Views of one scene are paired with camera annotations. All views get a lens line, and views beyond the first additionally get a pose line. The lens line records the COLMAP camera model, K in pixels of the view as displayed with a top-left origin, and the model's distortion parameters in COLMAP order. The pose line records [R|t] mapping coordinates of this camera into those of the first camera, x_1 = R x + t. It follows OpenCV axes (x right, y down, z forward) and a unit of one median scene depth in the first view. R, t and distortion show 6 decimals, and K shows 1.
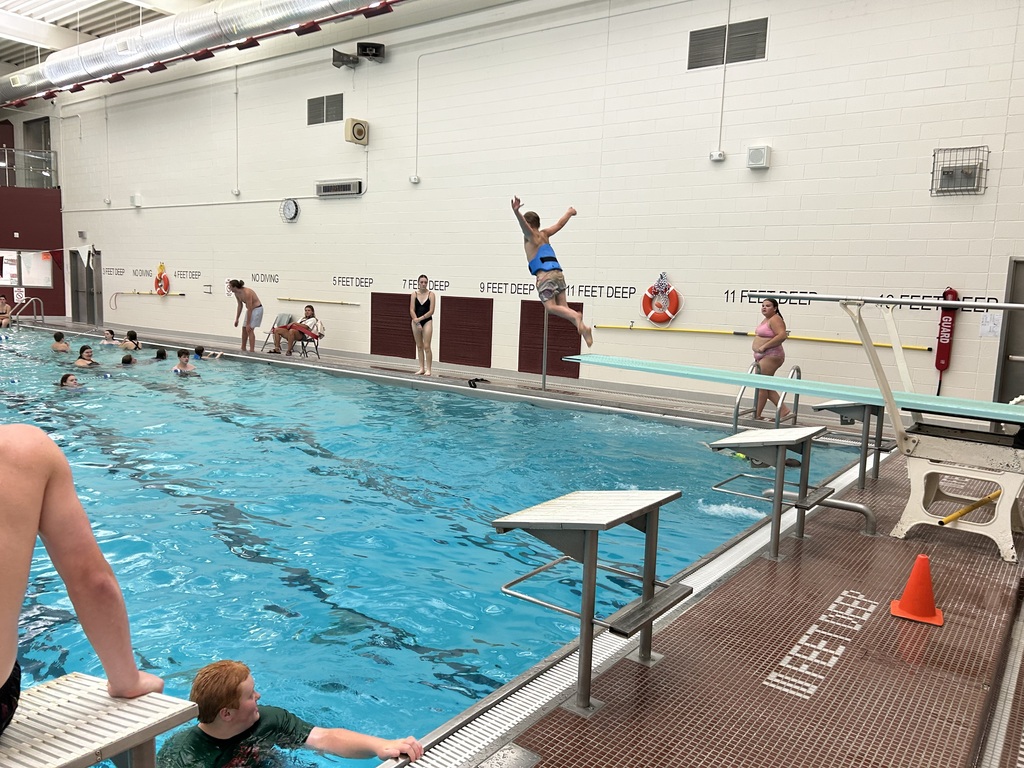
lens RADIAL K [[769.4, 0, 512.0], [0, 769.4, 384.0], [0, 0, 1]] dist [0.000956, -0.010262]
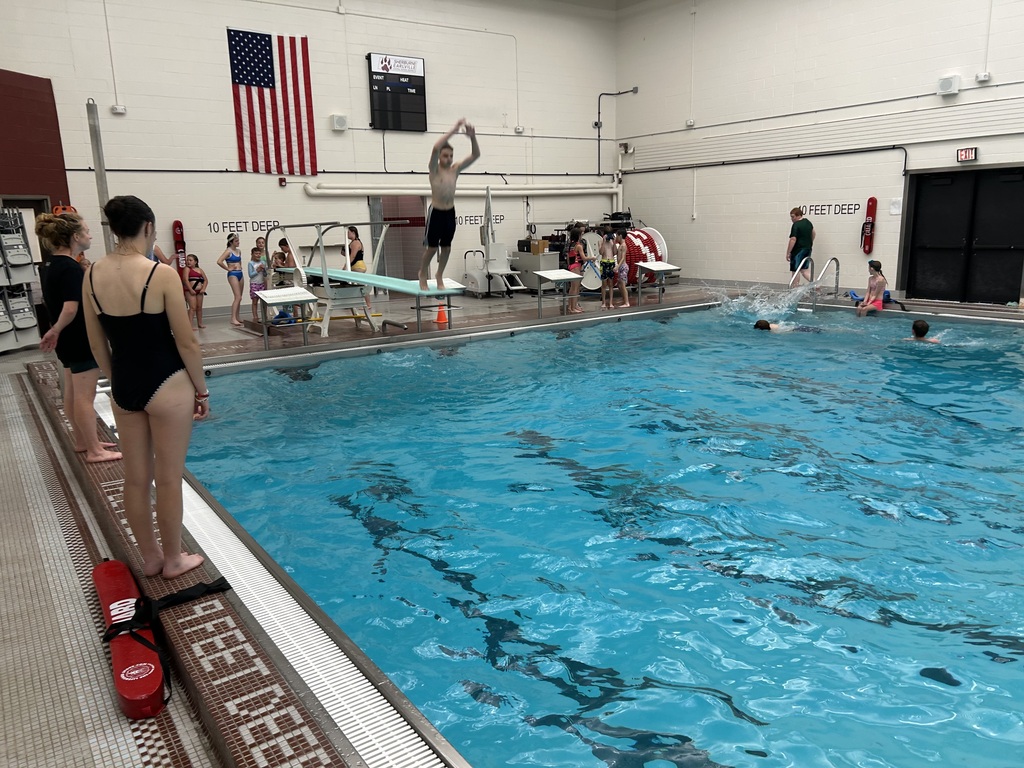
lens RADIAL K [[769.4, 0, 512.0], [0, 769.4, 384.0], [0, 0, 1]] dist [0.000956, -0.010262]
pose [[-0.303661, 0.173513, -0.936848, 0.567950], [-0.107413, 0.970775, 0.214612, -0.082711], [0.946706, 0.165799, -0.276149, 0.809549]]
